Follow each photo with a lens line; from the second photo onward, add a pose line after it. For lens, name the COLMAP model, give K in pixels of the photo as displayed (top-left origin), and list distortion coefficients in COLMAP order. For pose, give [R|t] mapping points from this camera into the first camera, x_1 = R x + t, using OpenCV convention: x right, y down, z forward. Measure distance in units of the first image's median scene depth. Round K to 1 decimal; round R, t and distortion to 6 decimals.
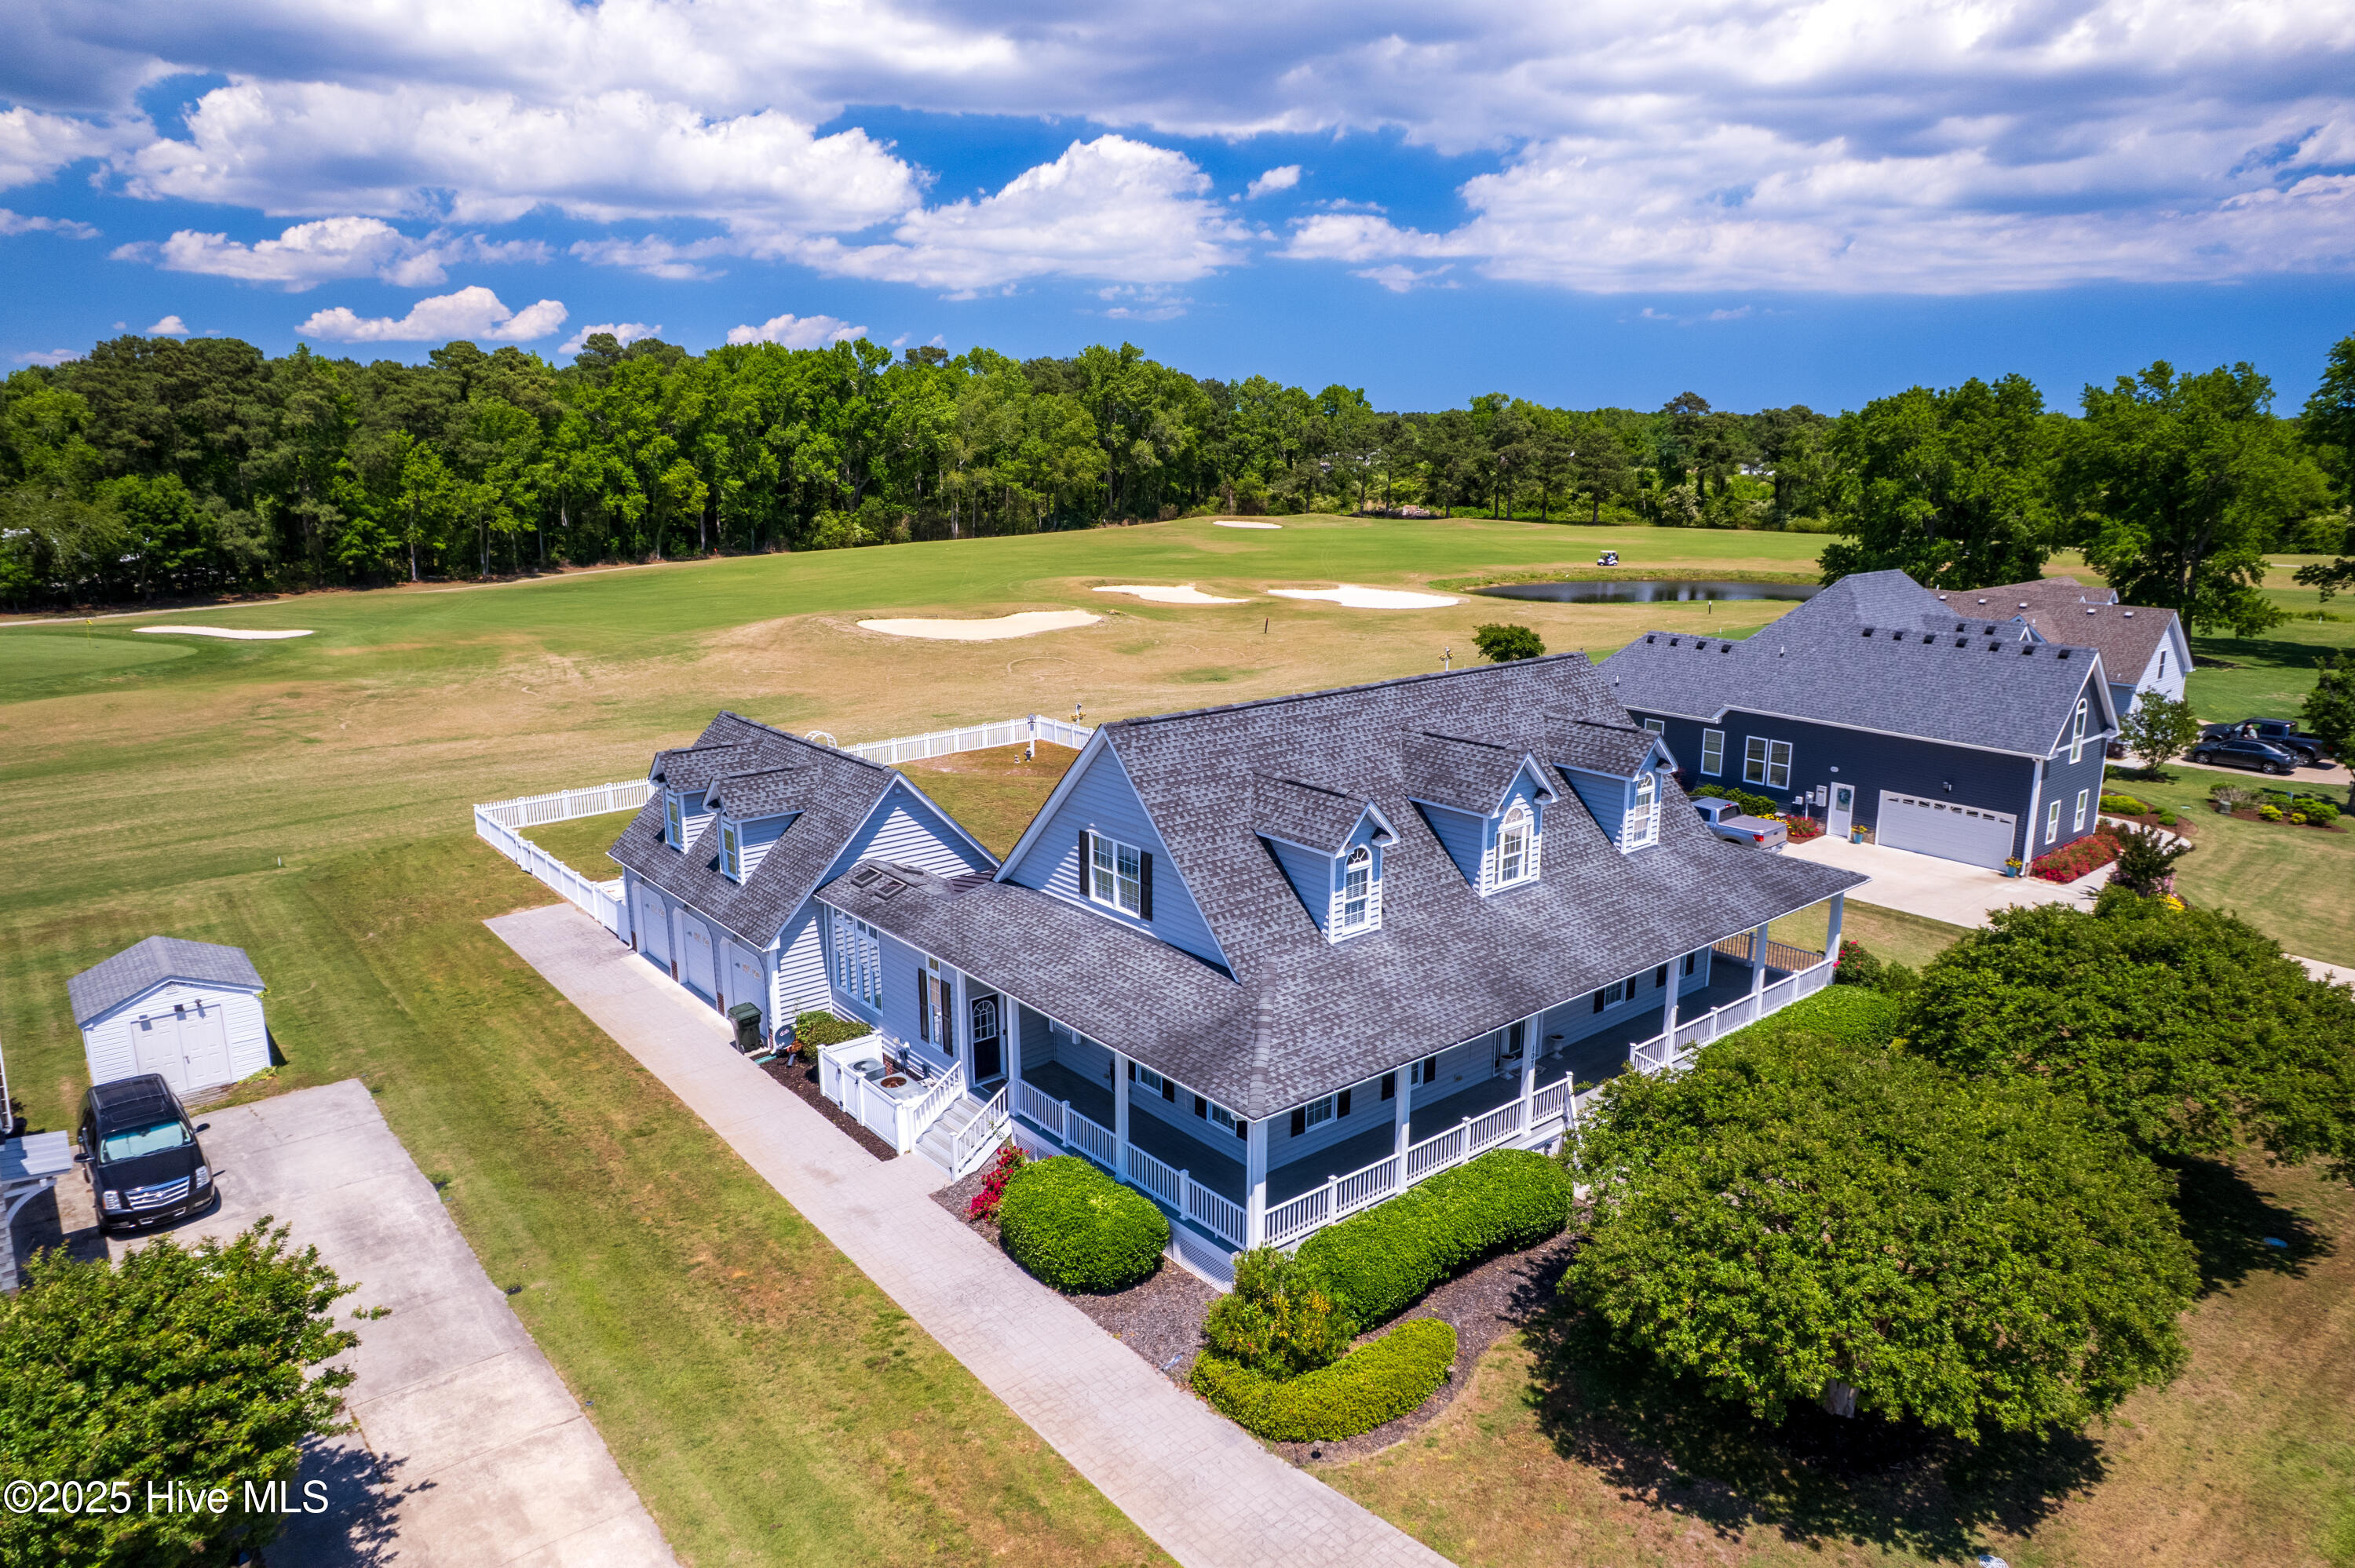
lens RADIAL K [[1511.4, 0, 1172.0], [0, 1511.4, 778.7], [0, 0, 1]] dist [-0.078097, 0.073591]
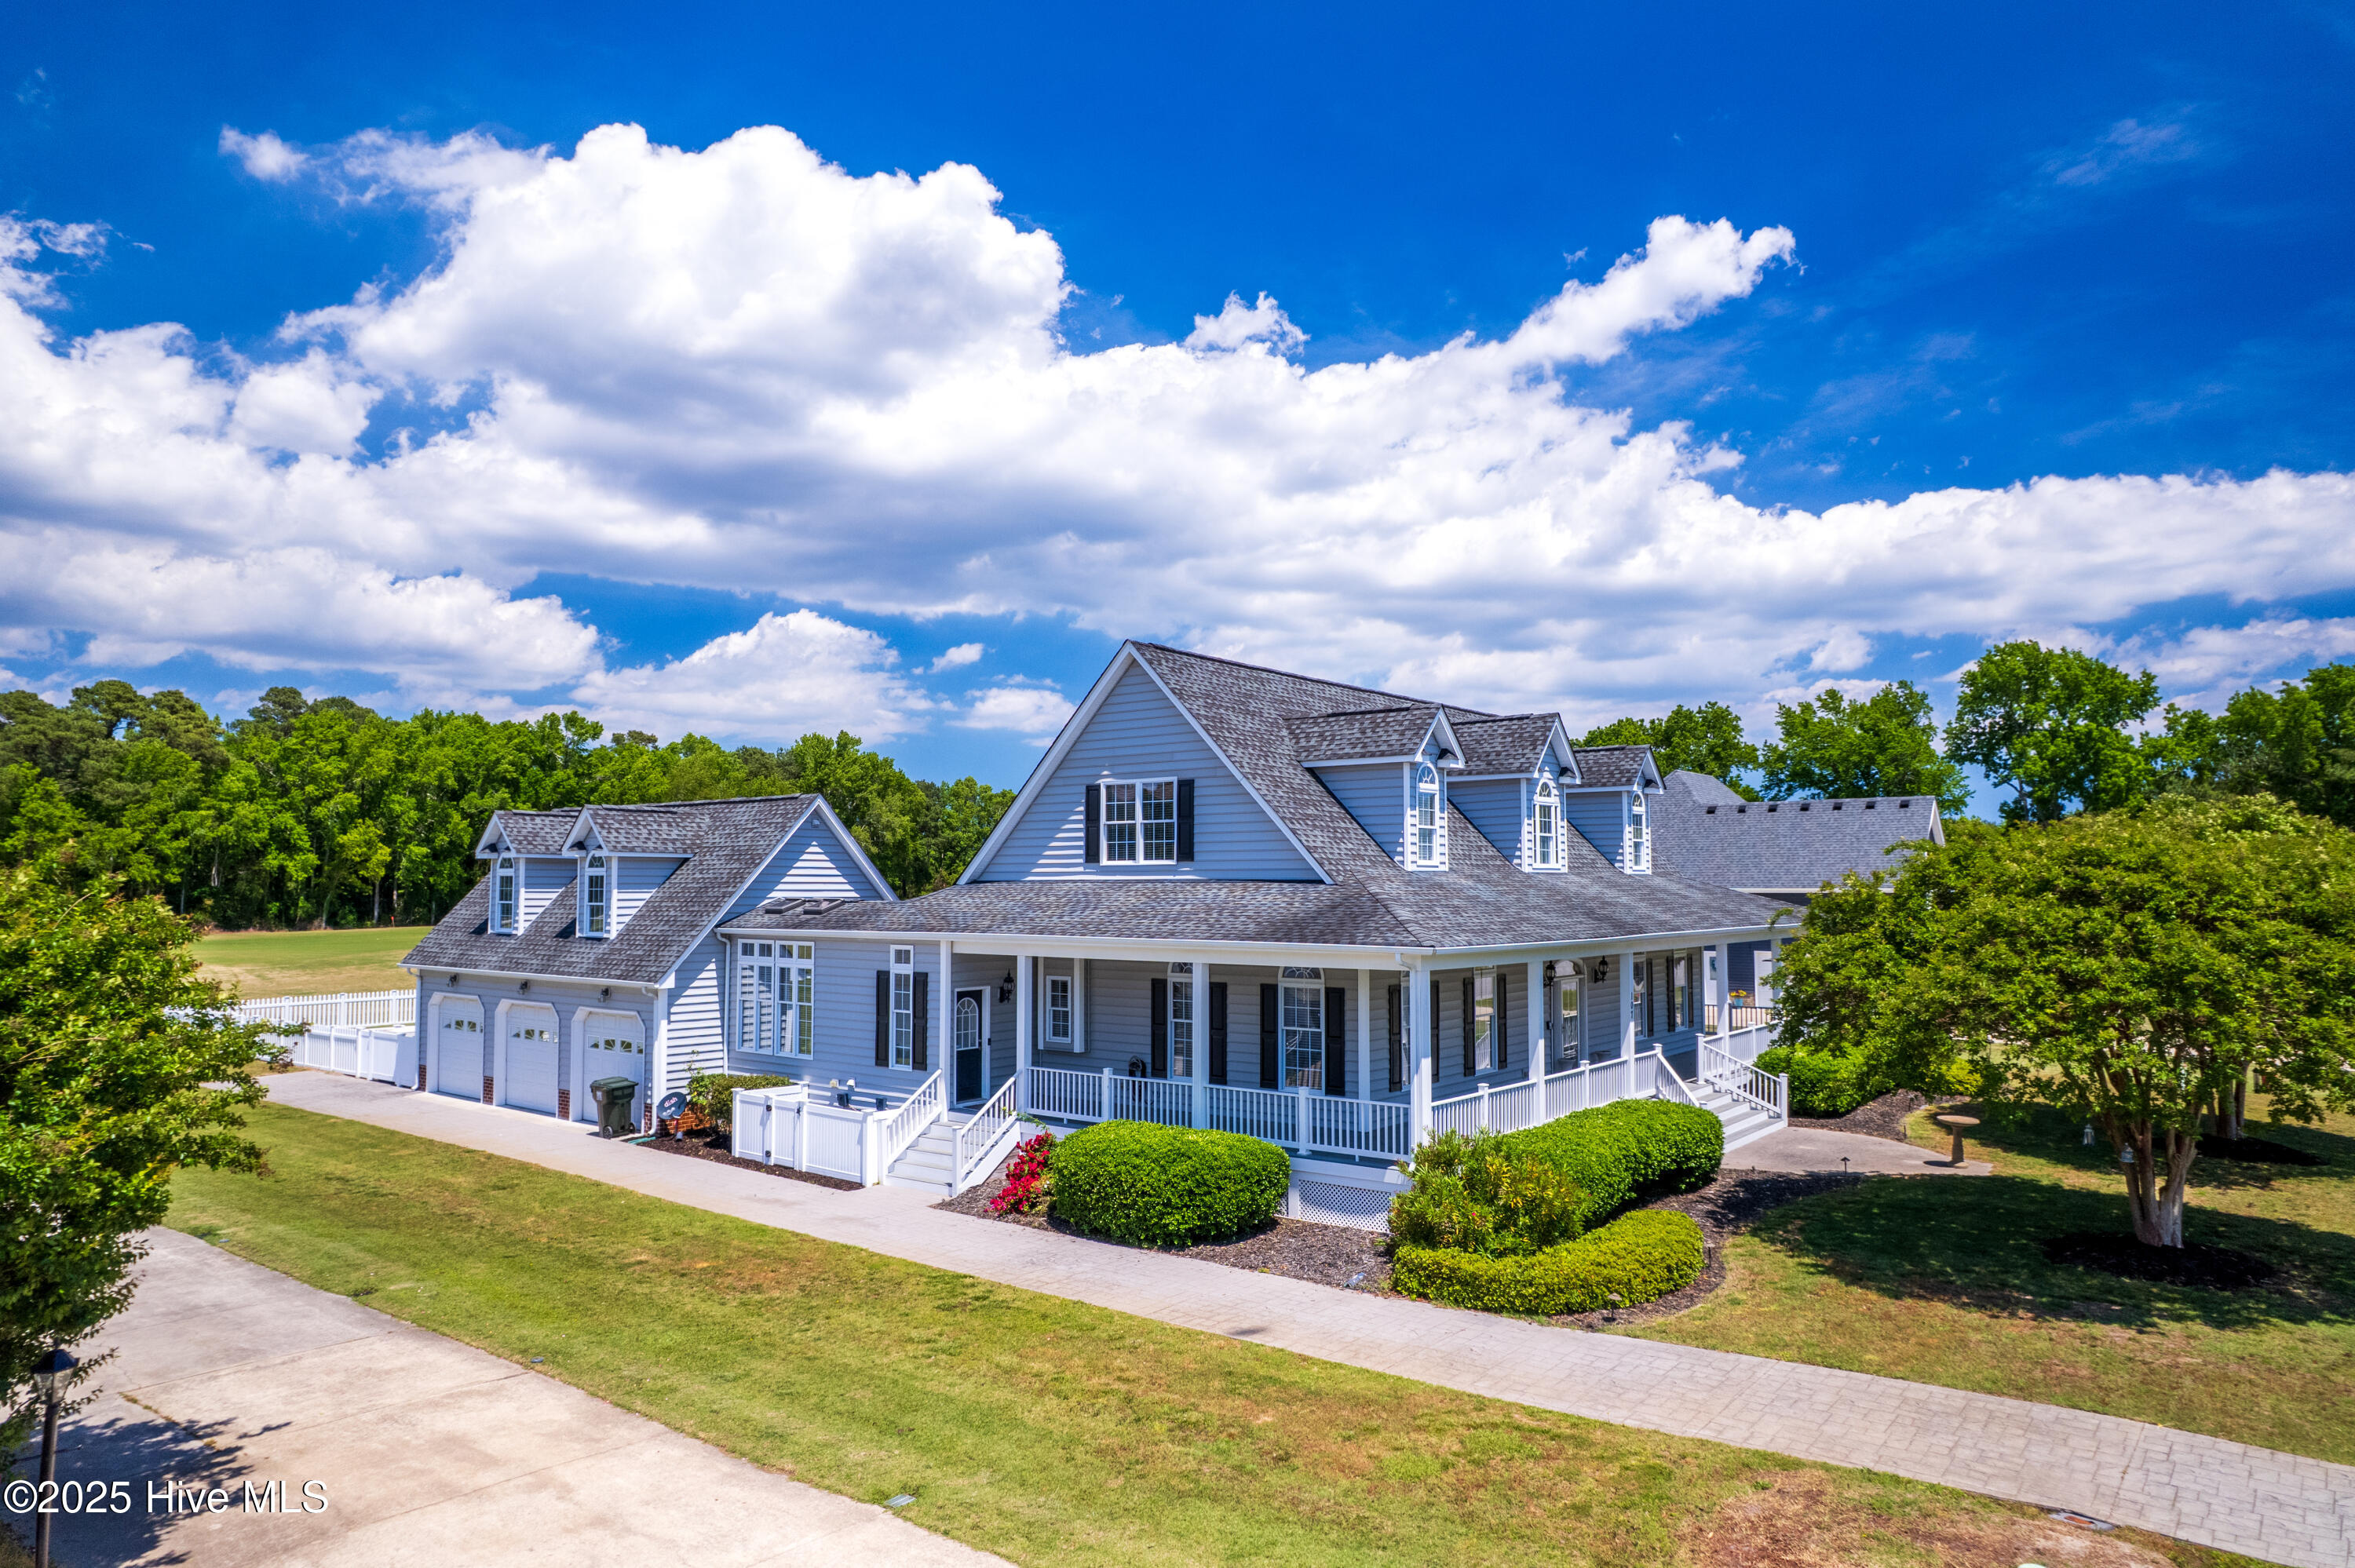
lens RADIAL K [[1507.6, 0, 1176.7], [0, 1507.6, 767.4], [0, 0, 1]] dist [-0.067150, 0.070258]
pose [[0.976900, 0.020299, 0.212731, -0.188333], [0.044551, 0.954259, -0.295642, 0.272012], [-0.209002, 0.298290, 0.931312, 0.184480]]
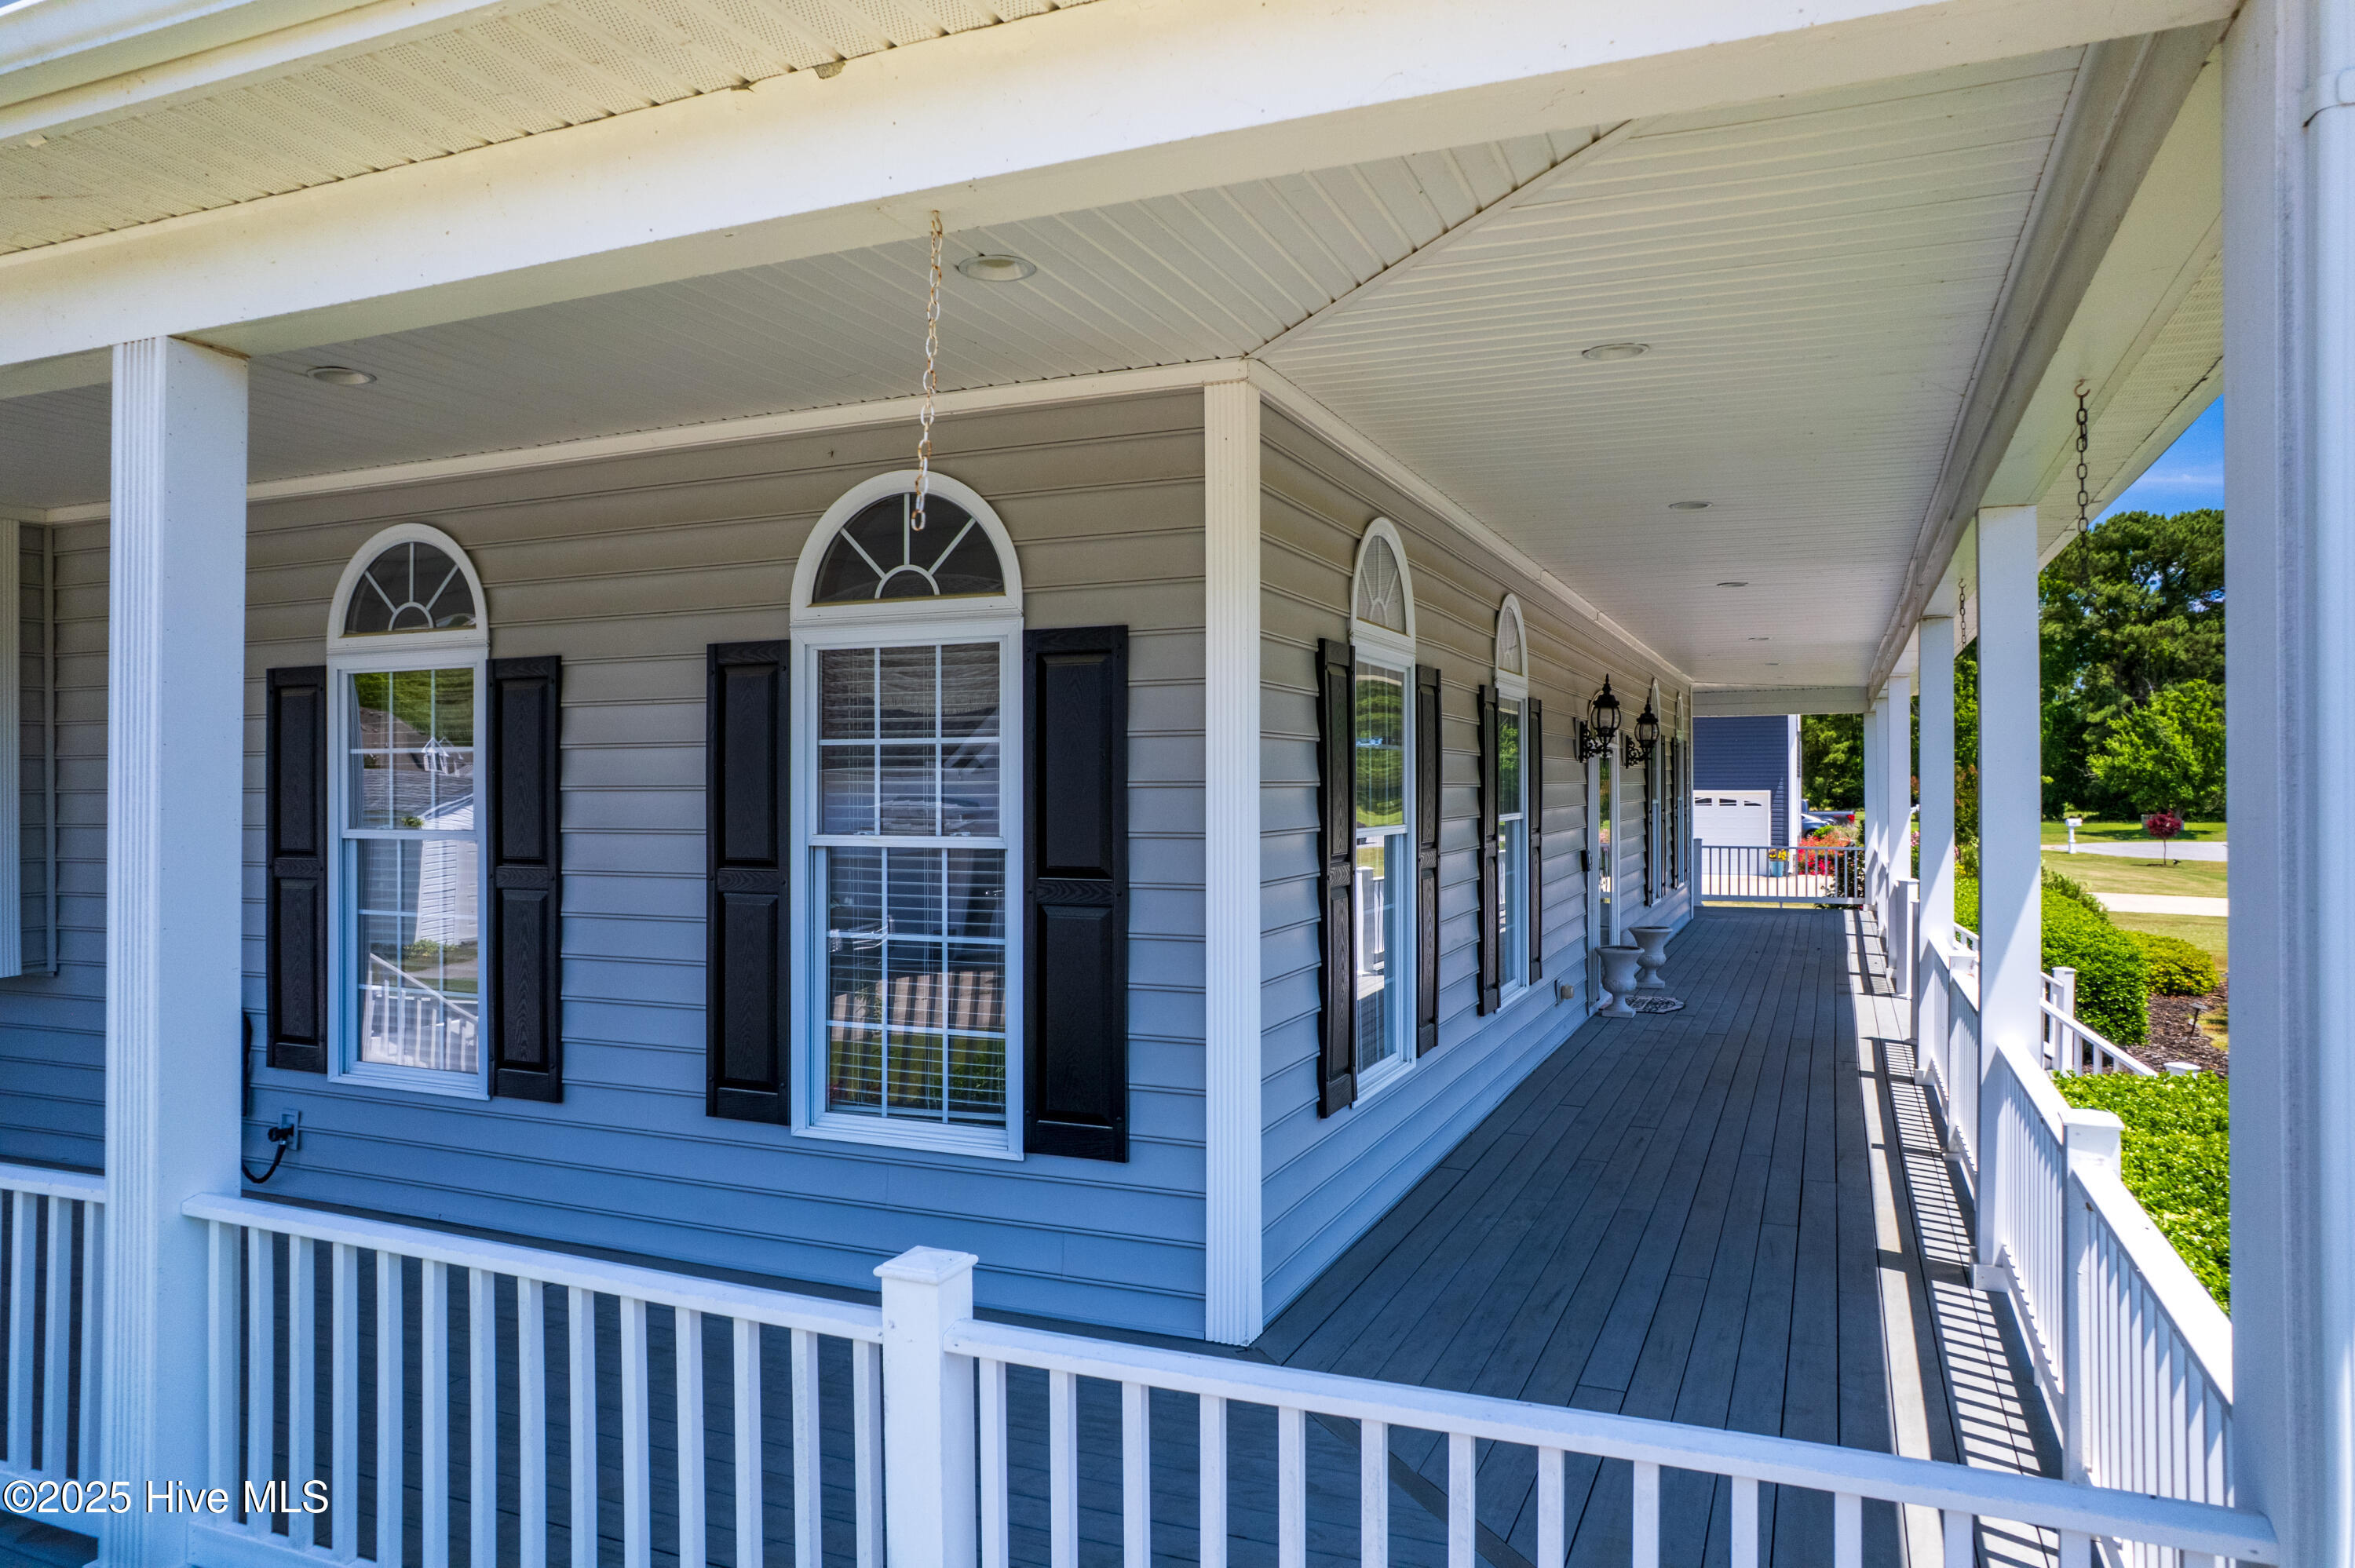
lens RADIAL K [[1504.3, 0, 1175.6], [0, 1504.3, 783.0], [0, 0, 1]] dist [-0.079086, 0.074819]
pose [[0.894498, 0.001223, 0.447071, -0.013041], [0.100839, 0.973675, -0.204421, 0.207257], [-0.435552, 0.227936, 0.870827, 0.749737]]
